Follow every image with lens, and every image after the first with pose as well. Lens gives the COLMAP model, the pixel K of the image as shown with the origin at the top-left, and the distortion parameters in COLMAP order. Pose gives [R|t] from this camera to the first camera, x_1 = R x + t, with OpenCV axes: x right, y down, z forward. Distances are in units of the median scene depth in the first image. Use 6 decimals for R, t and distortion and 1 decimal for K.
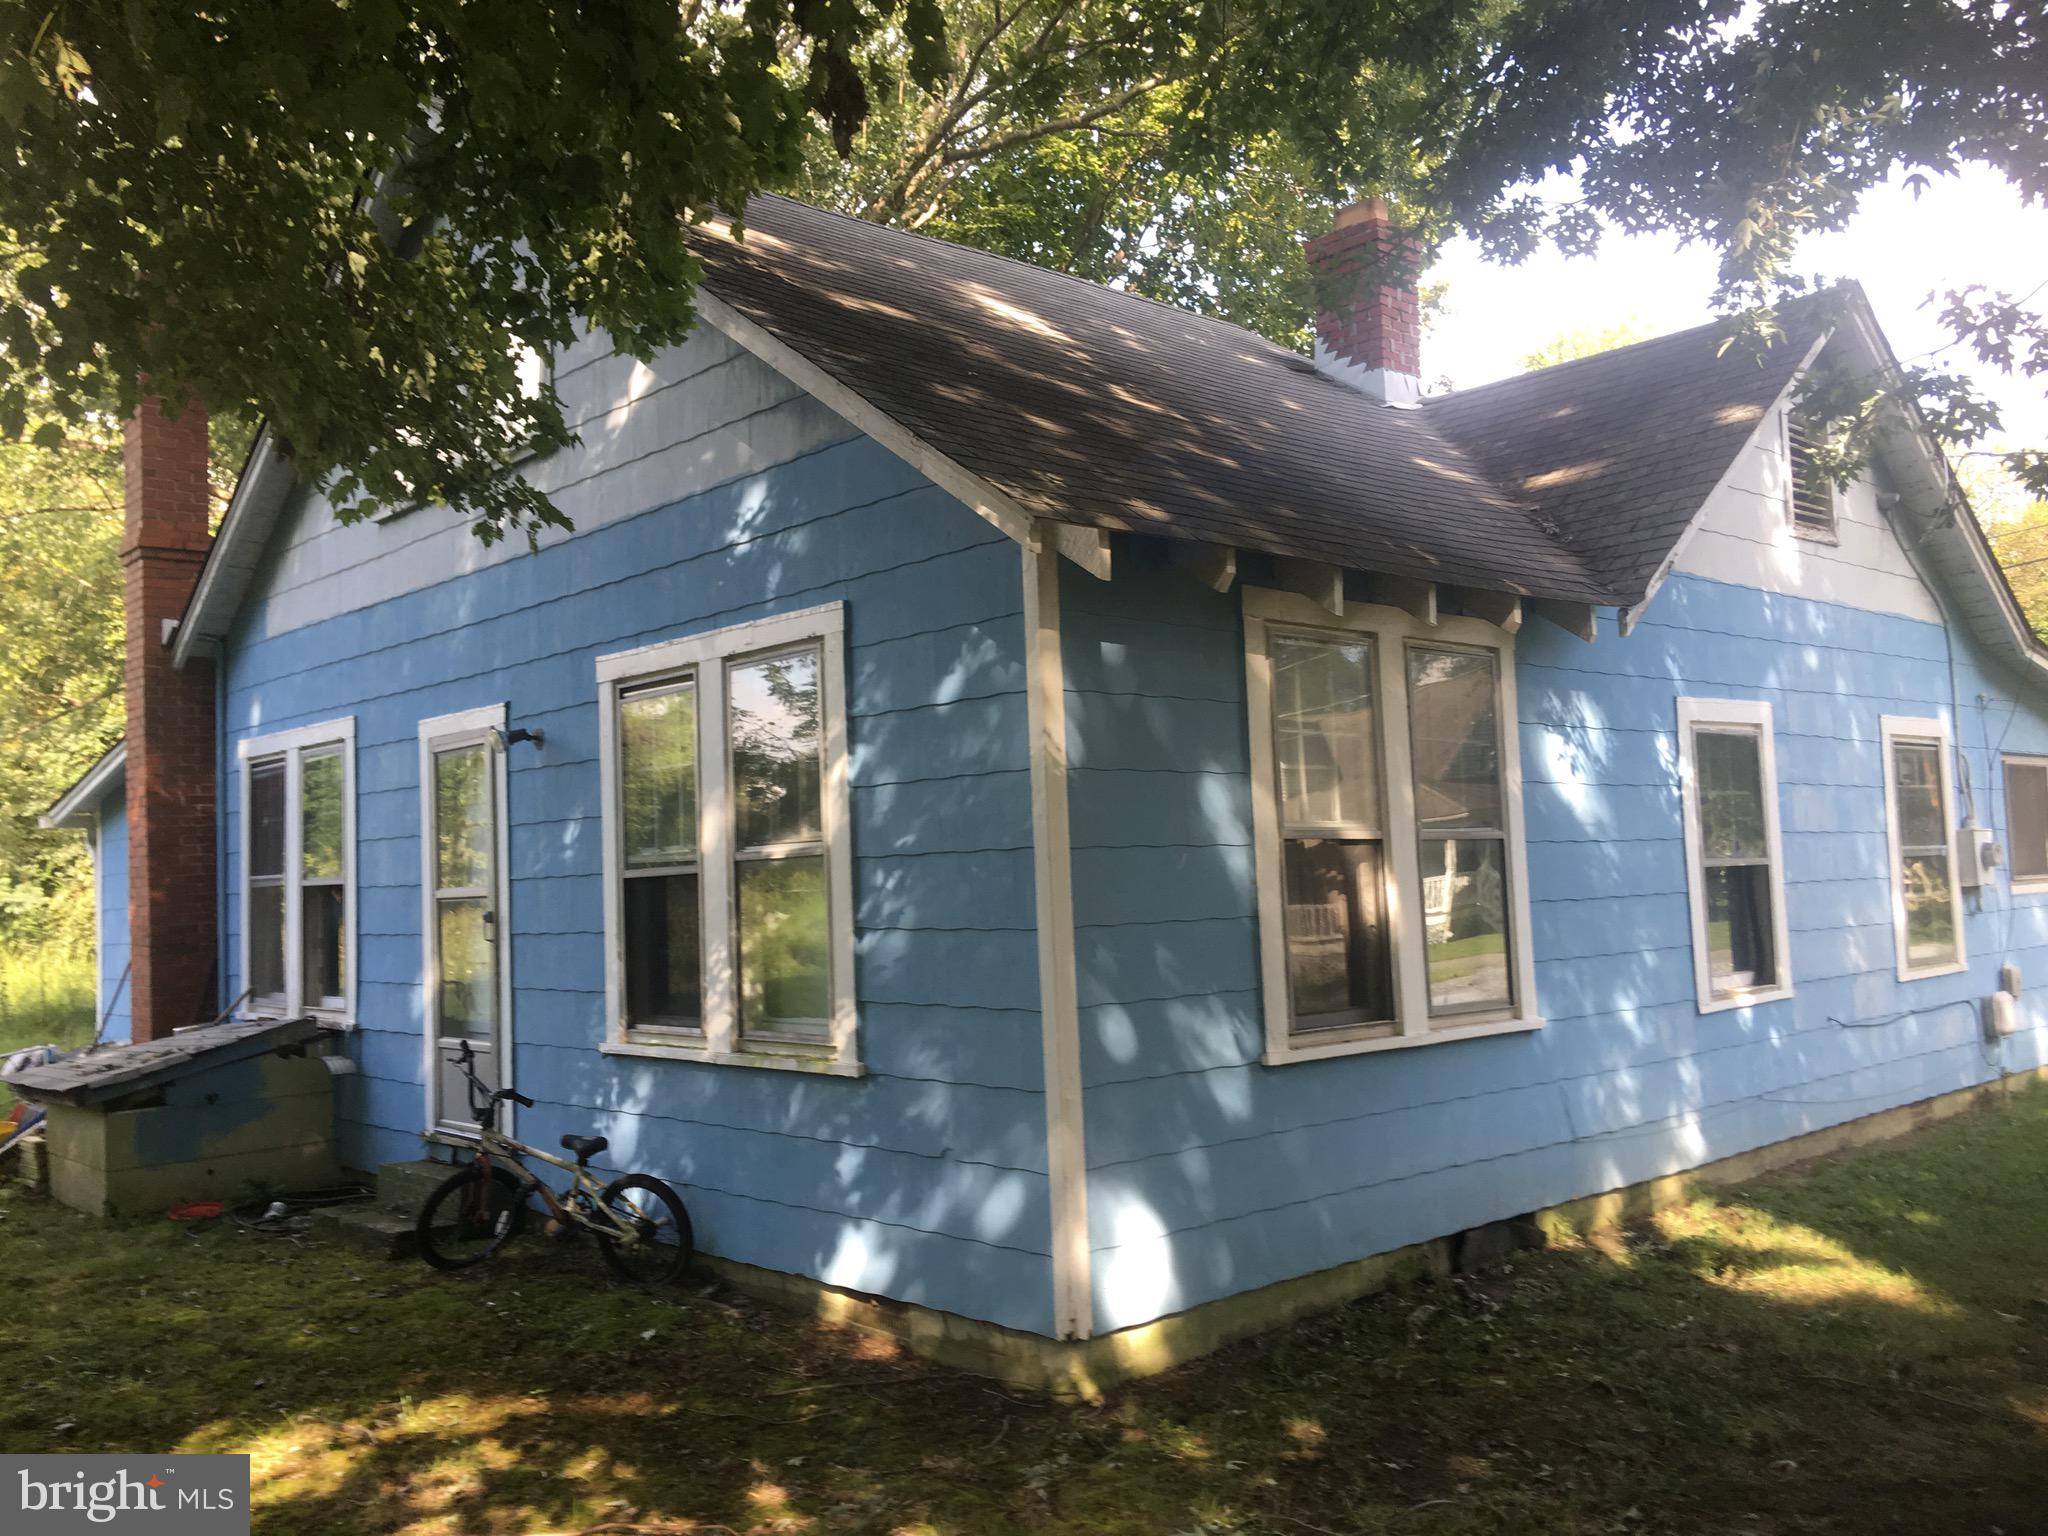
lens RADIAL K [[1720.9, 0, 1018.4], [0, 1720.9, 717.1], [0, 0, 1]] dist [0.104825, -0.138327]
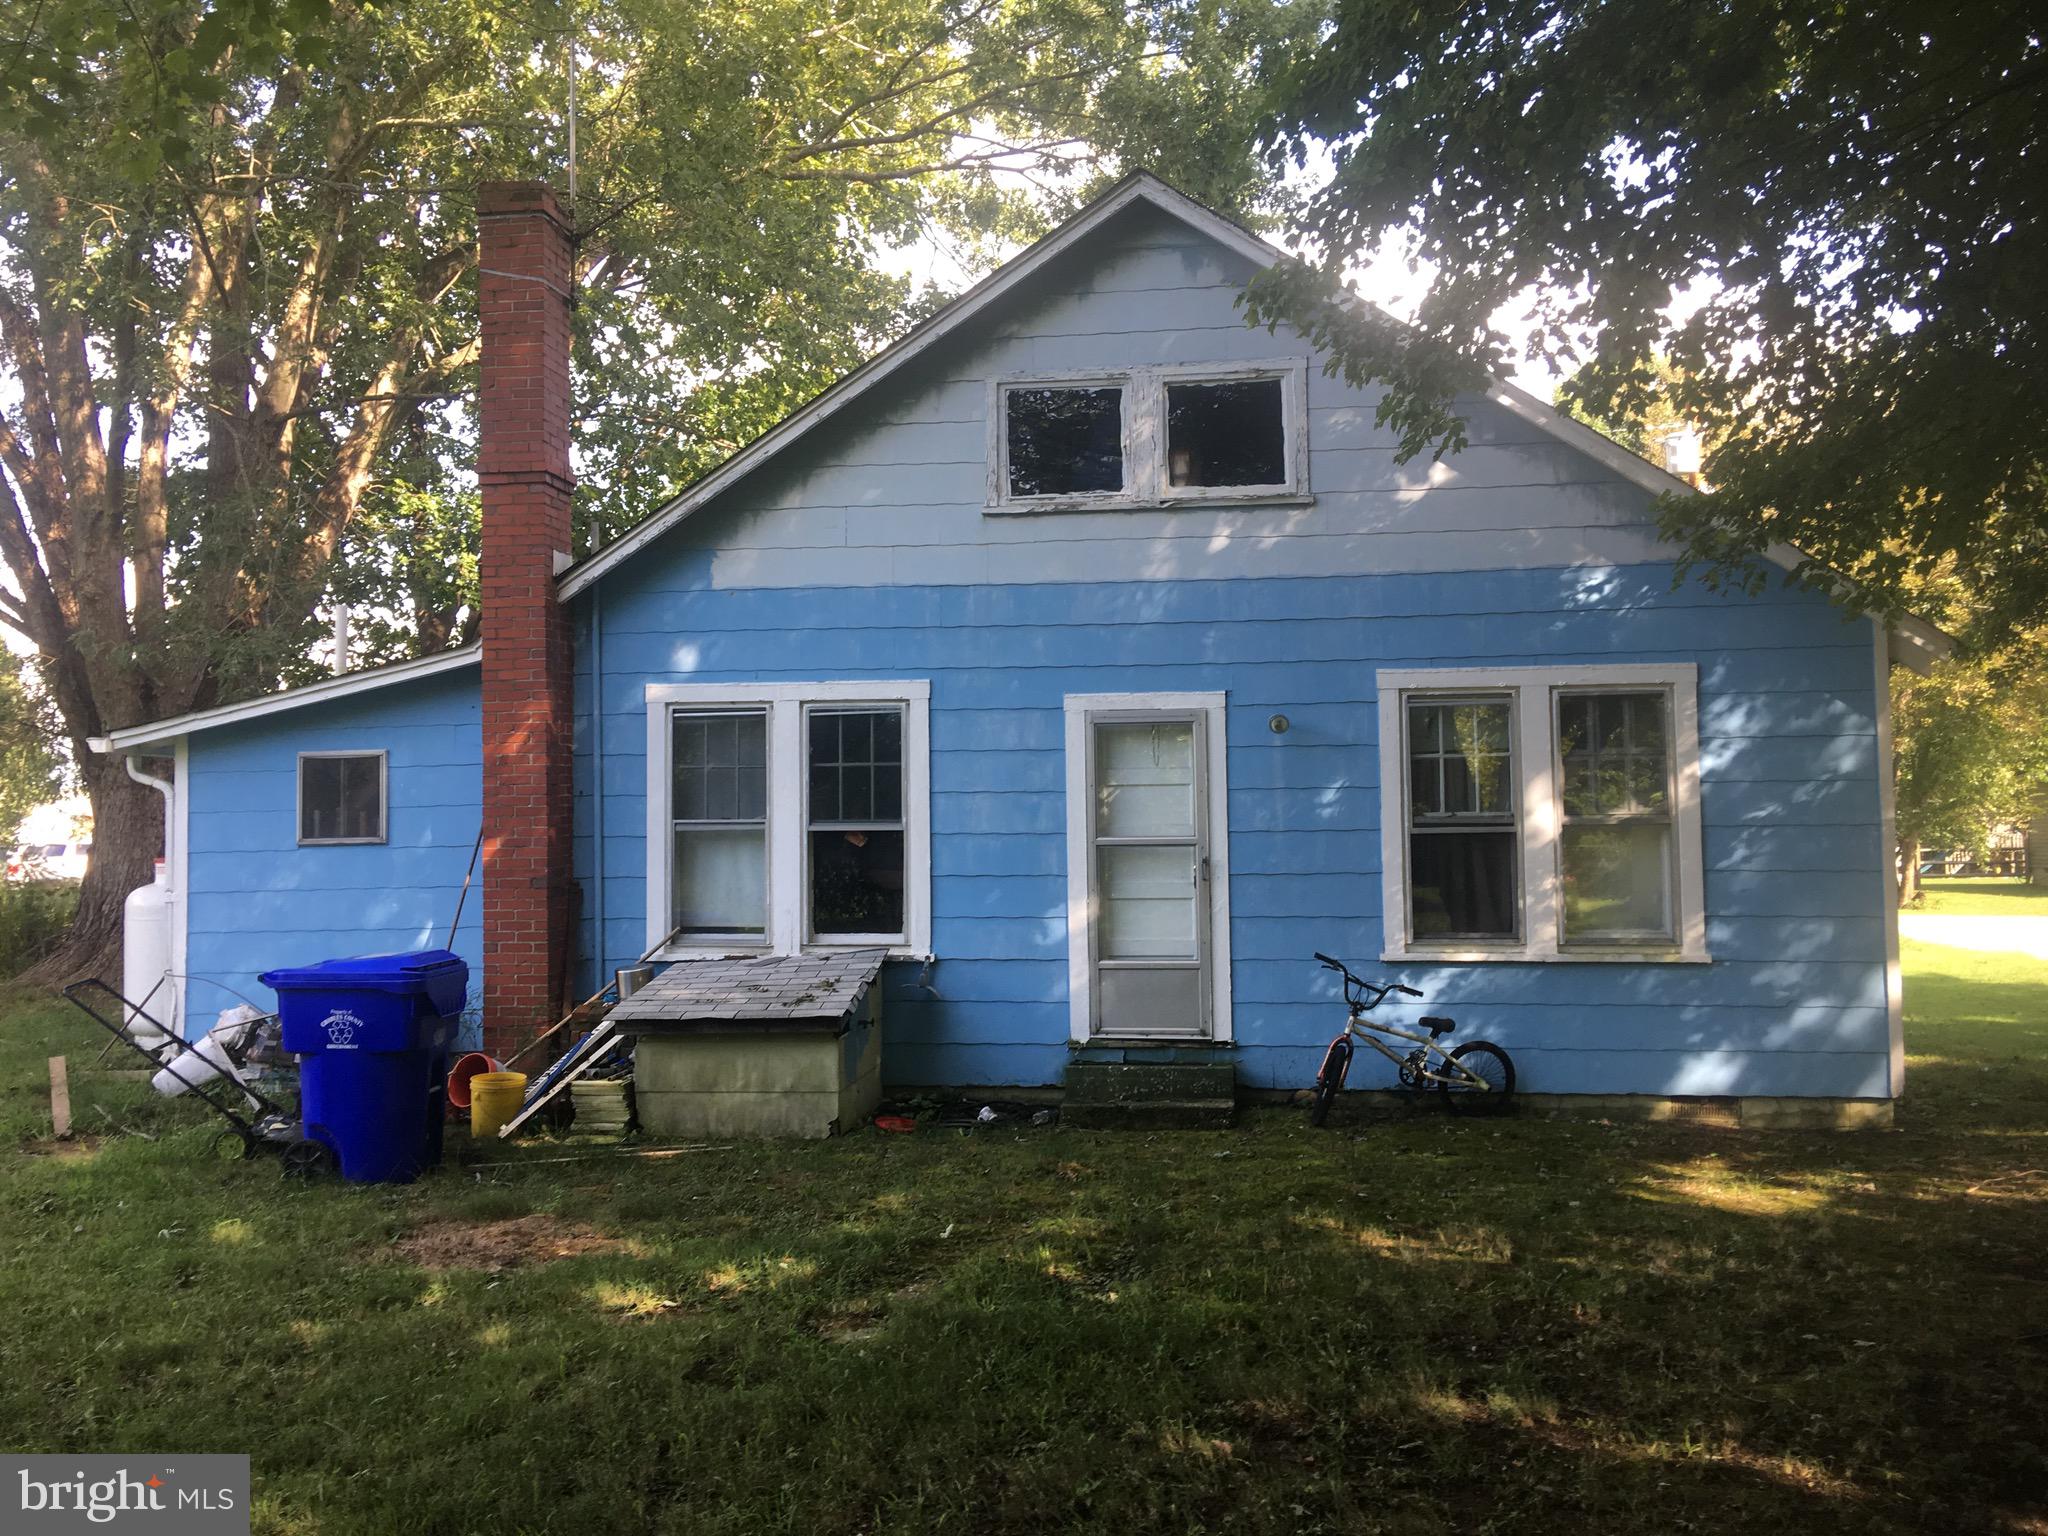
lens RADIAL K [[1720.9, 0, 1018.4], [0, 1720.9, 717.1], [0, 0, 1]] dist [0.104825, -0.138327]
pose [[0.753180, 0.065537, 0.654542, -1.369160], [-0.076632, 0.996991, -0.011645, 0.040626], [-0.653336, -0.041388, 0.755936, 0.168024]]
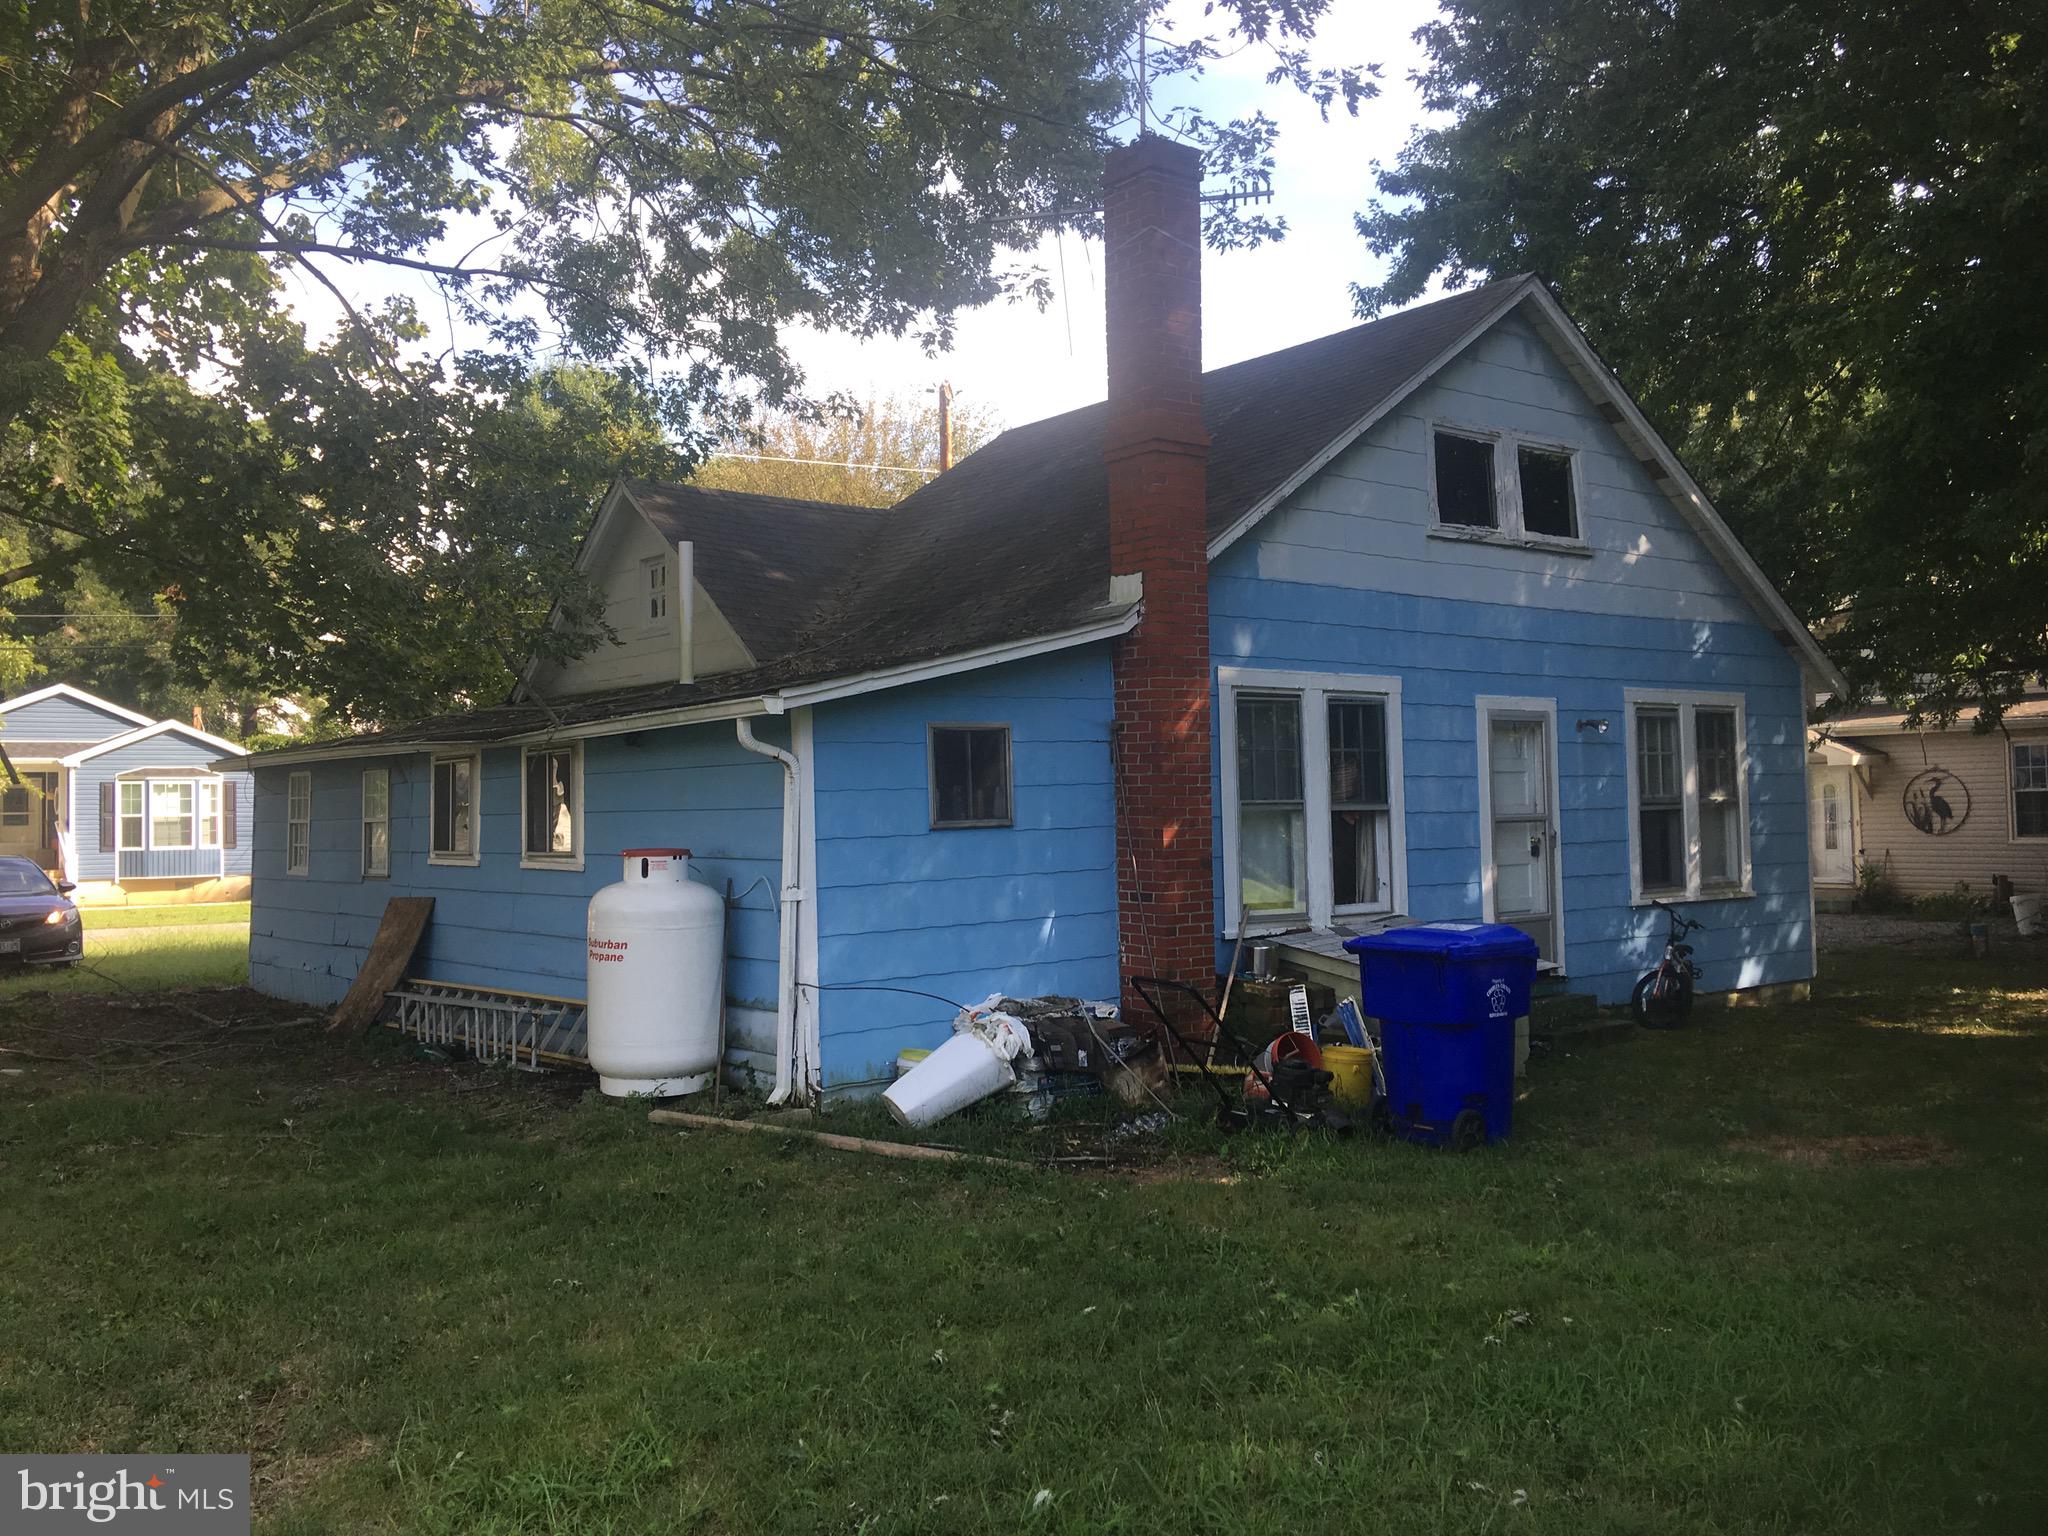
lens RADIAL K [[1720.9, 0, 1018.4], [0, 1720.9, 717.1], [0, 0, 1]] dist [0.104825, -0.138327]
pose [[0.063232, 0.090857, 0.993854, -2.120500], [-0.072304, 0.993647, -0.086237, 0.202083], [-0.995376, -0.066407, 0.069400, 1.535500]]
